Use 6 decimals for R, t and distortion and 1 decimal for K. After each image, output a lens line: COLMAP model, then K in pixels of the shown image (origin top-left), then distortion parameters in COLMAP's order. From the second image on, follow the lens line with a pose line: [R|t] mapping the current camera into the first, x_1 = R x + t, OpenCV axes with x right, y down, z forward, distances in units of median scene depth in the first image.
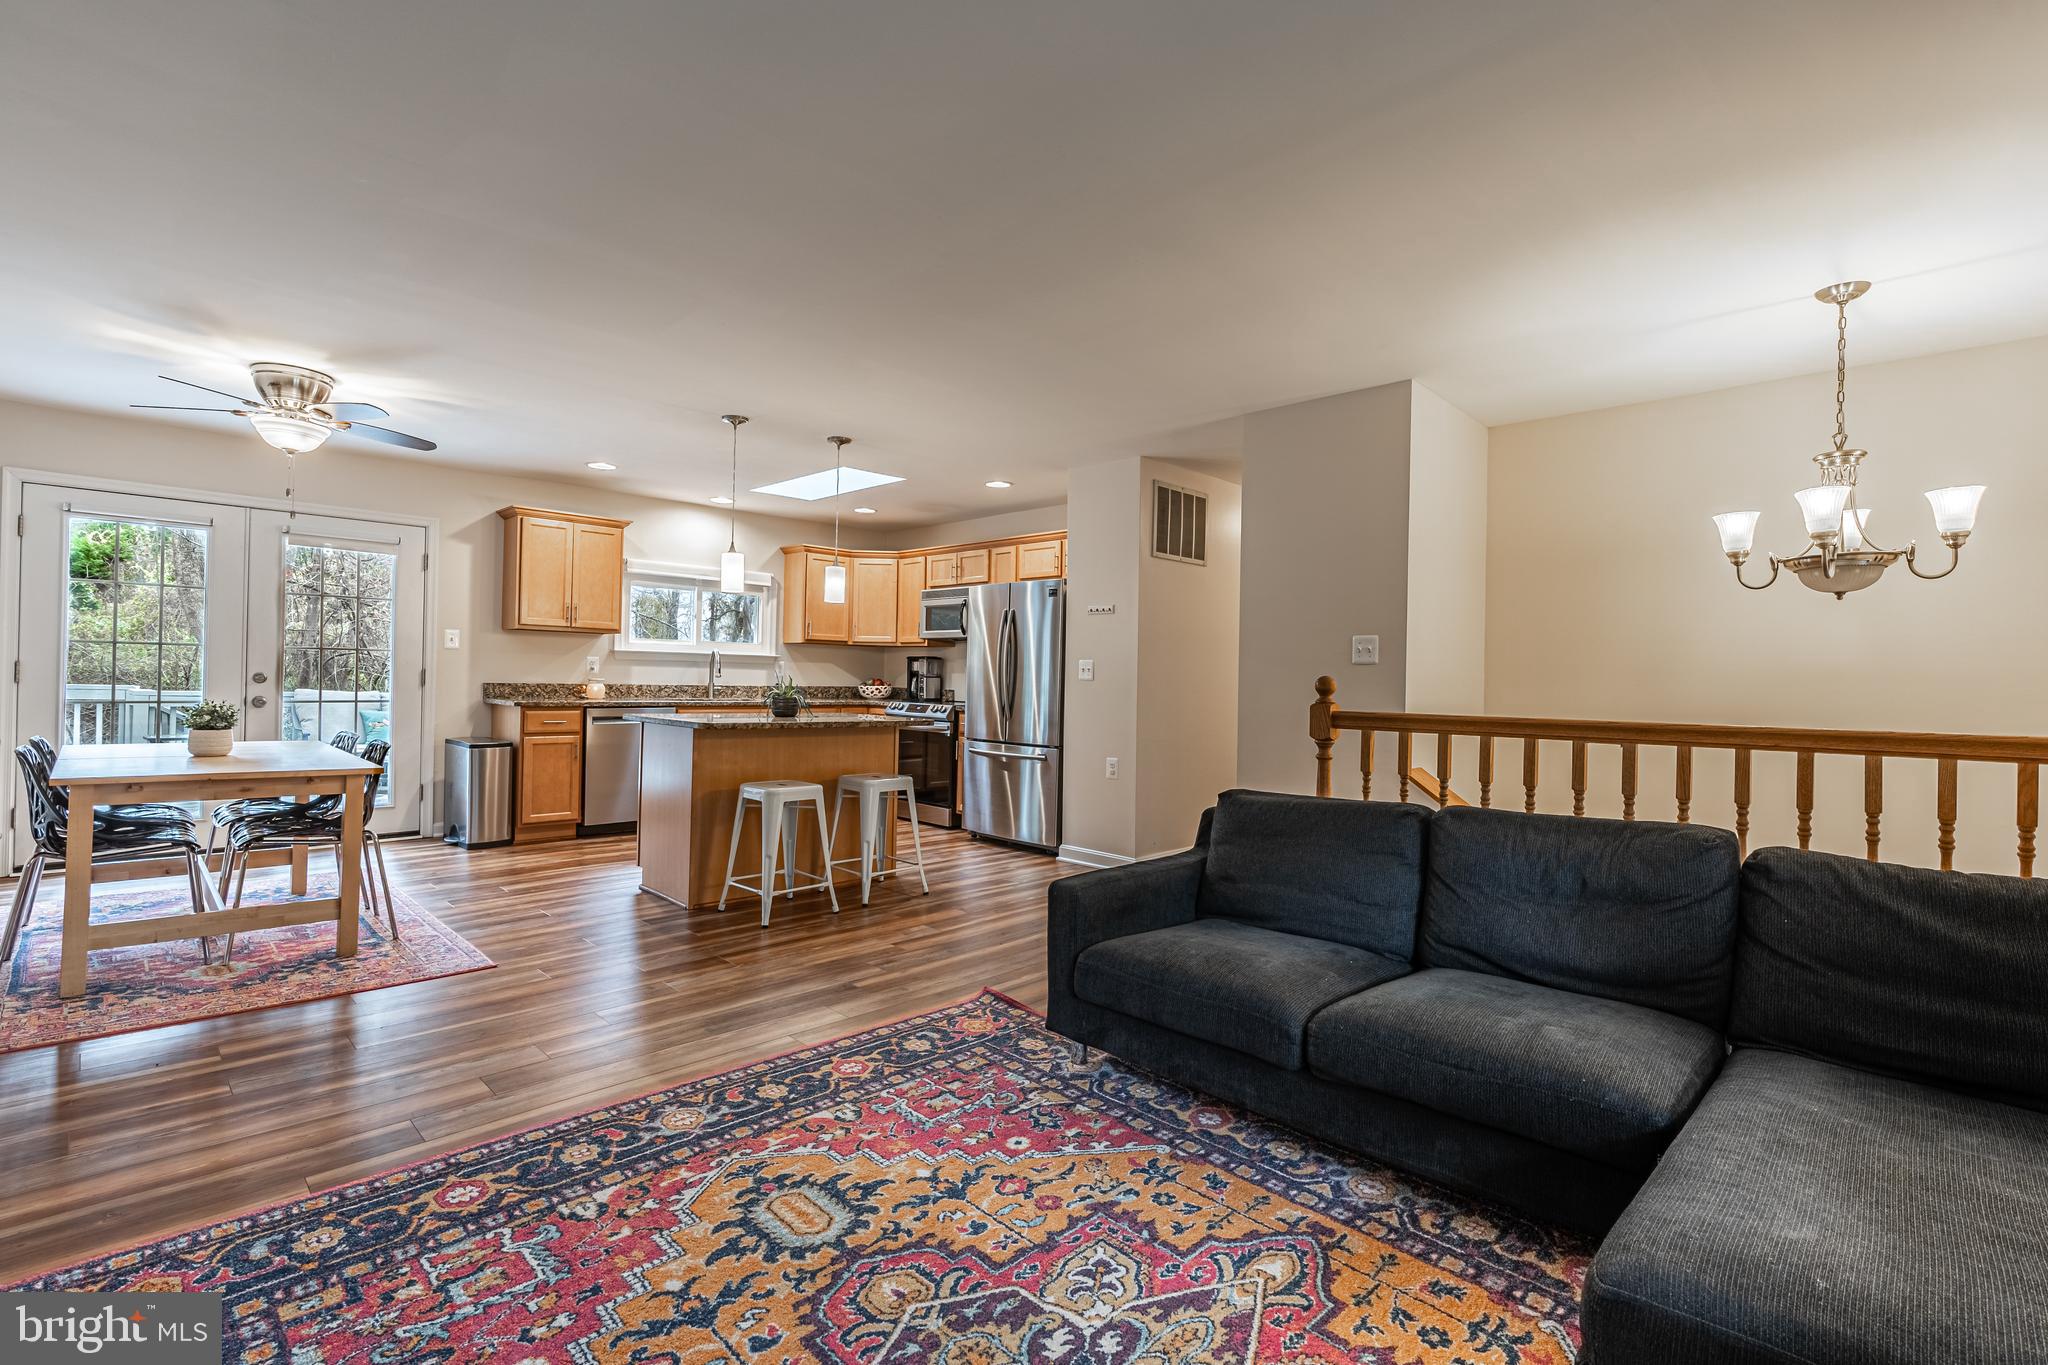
lens RADIAL K [[926.7, 0, 1016.4], [0, 926.7, 677.0], [0, 0, 1]] dist [-0.004560, 0.000581]
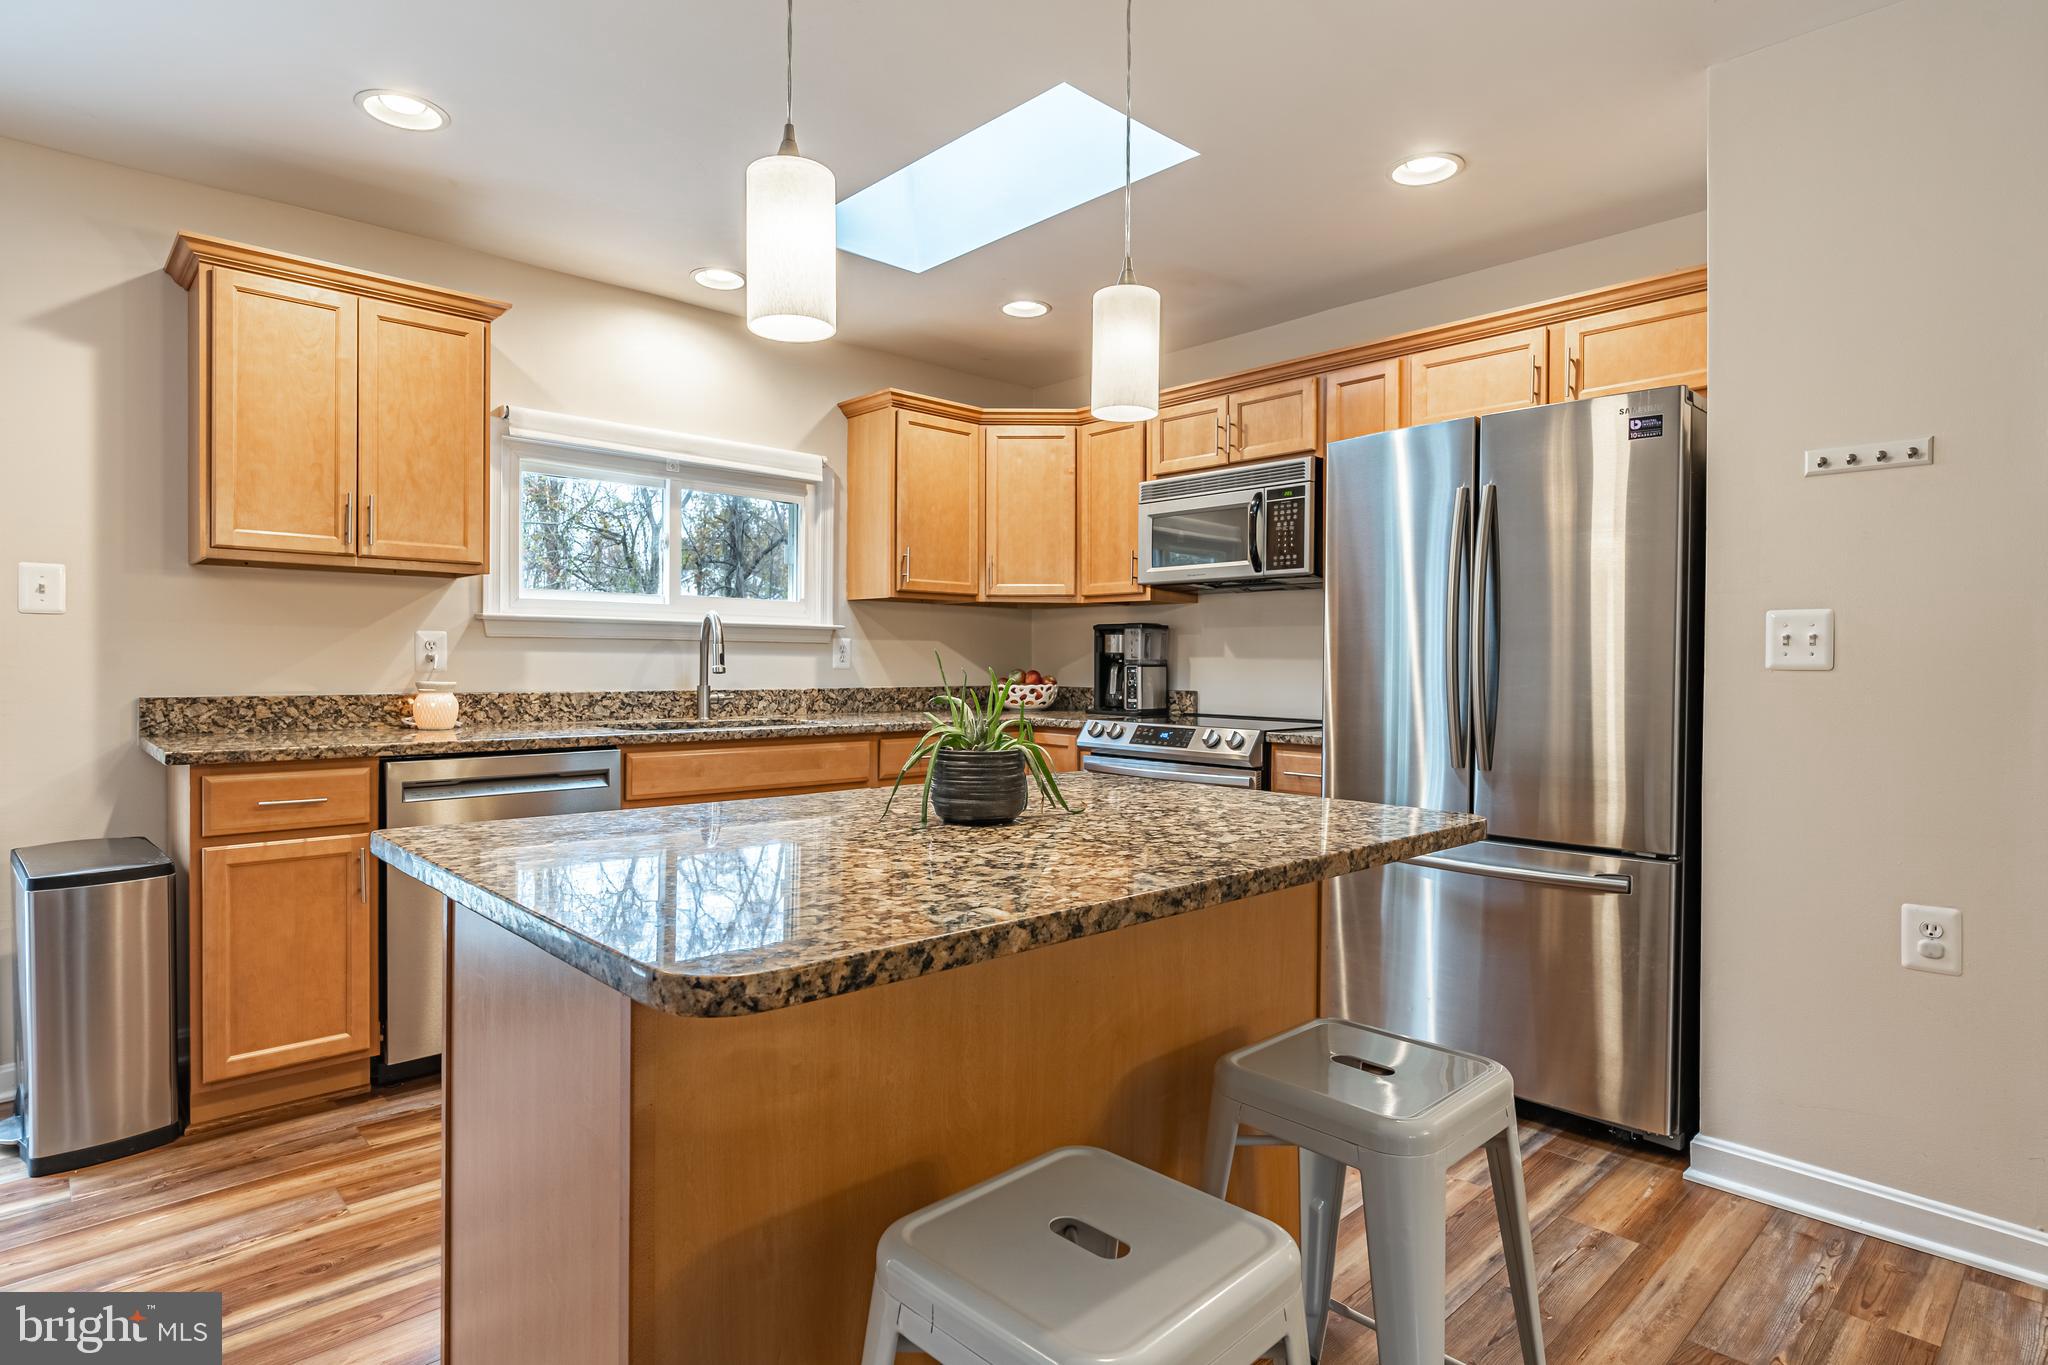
lens RADIAL K [[1067.9, 0, 1021.2], [0, 1067.9, 675.2], [0, 0, 1]] dist [-0.007430, 0.002281]
pose [[0.999588, -0.014795, -0.024606, -0.211271], [0.015110, 0.999806, 0.012674, -0.004080], [0.024414, -0.013041, 0.999617, 0.630649]]
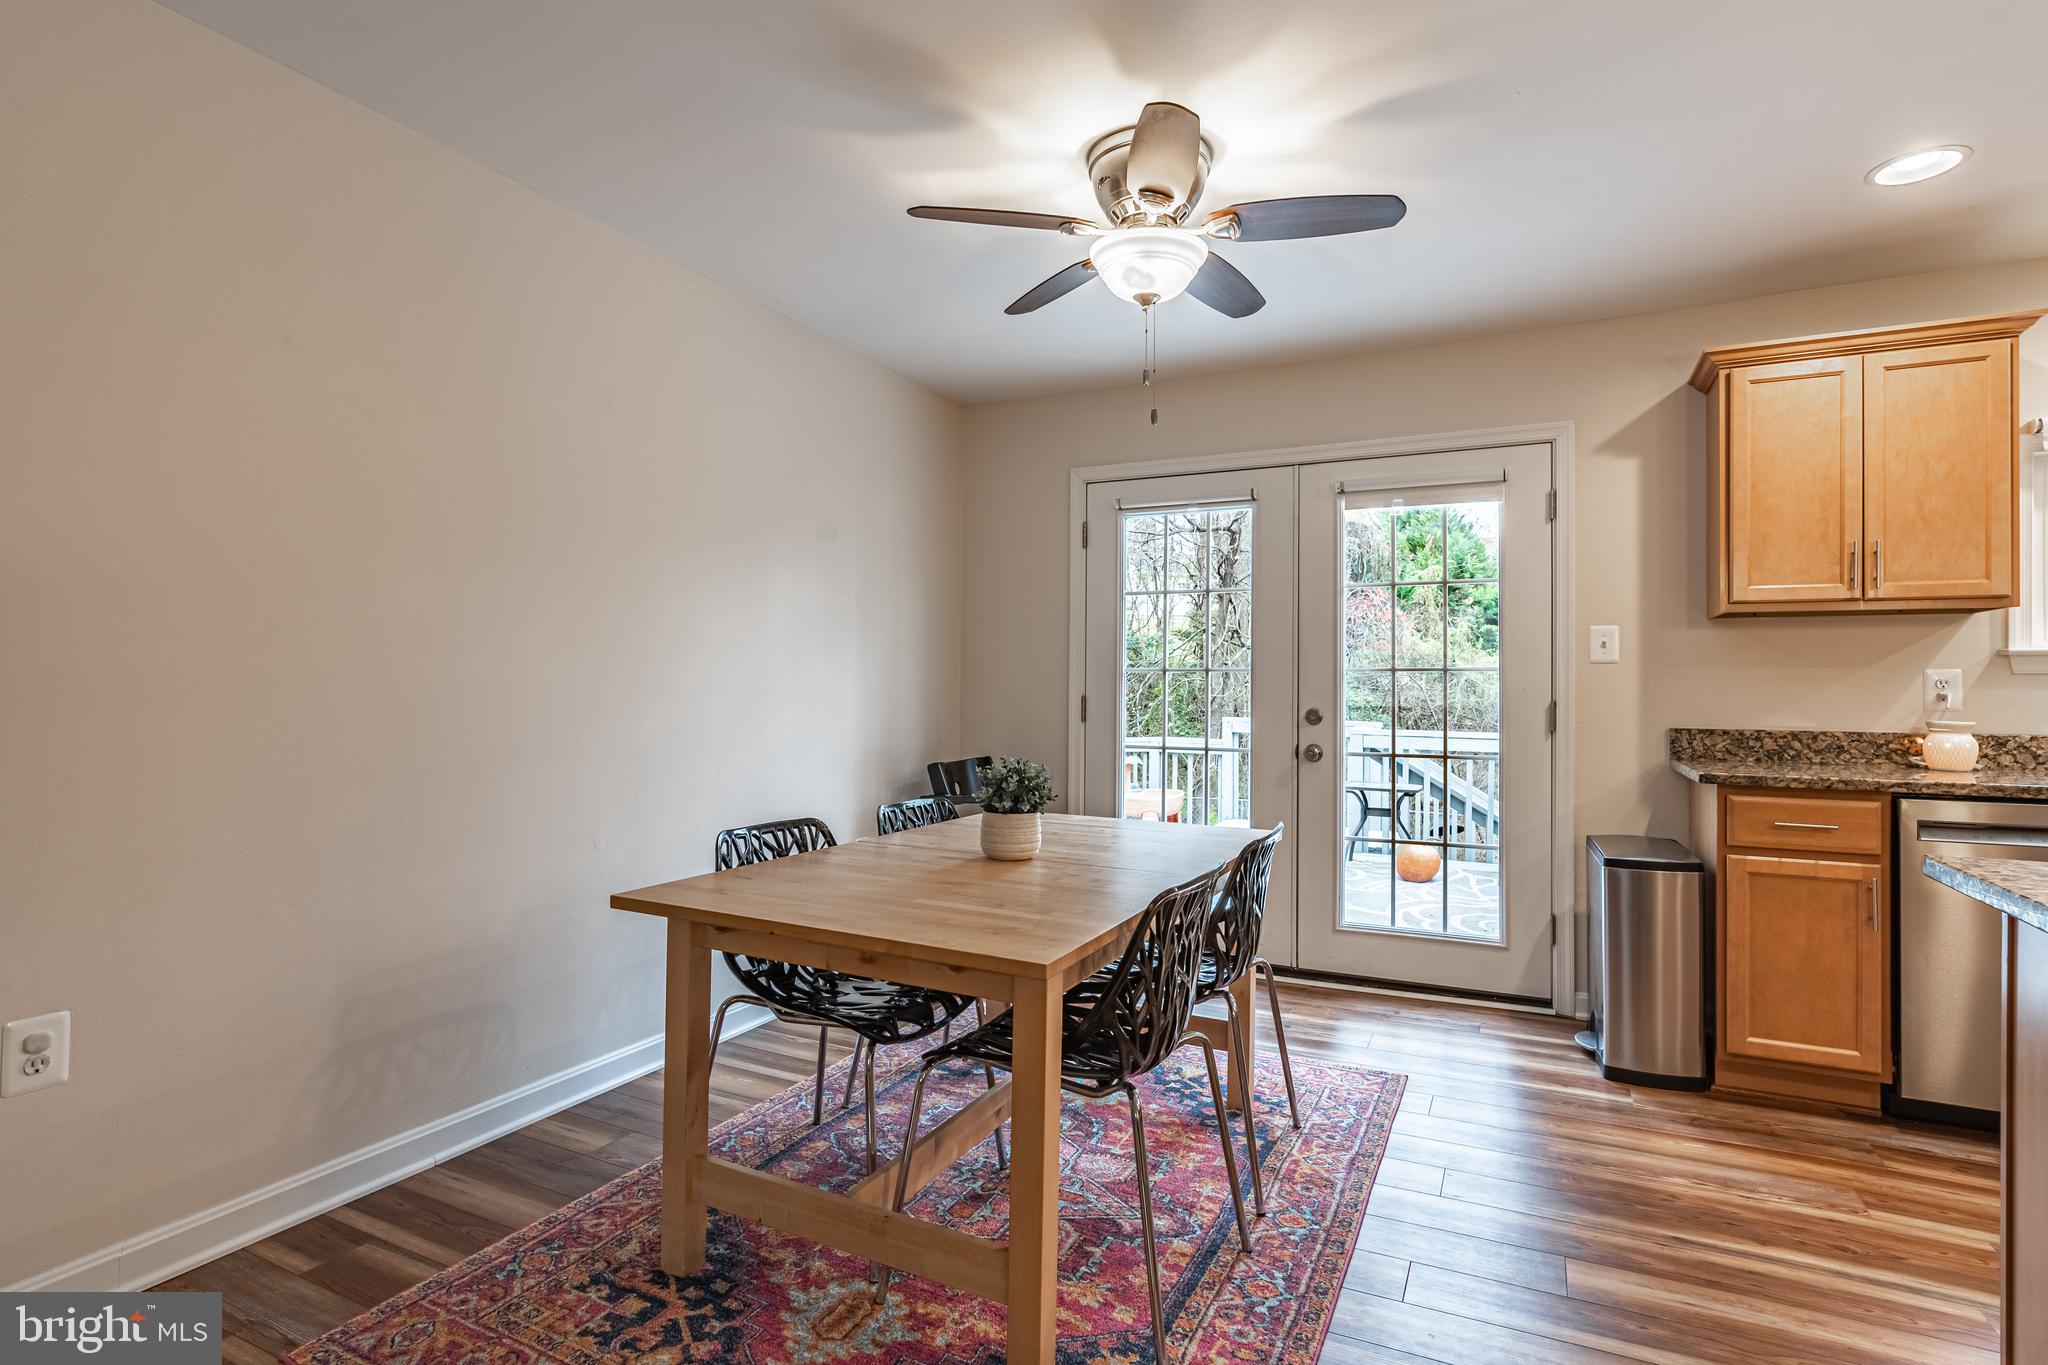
lens RADIAL K [[1012.0, 0, 1028.0], [0, 1012.0, 676.2], [0, 0, 1]] dist [-0.007832, 0.002895]
pose [[0.320012, -0.032855, -0.946844, -0.195194], [-0.001194, 0.999384, -0.035082, -0.002602], [0.947413, 0.012357, 0.319776, 0.569713]]
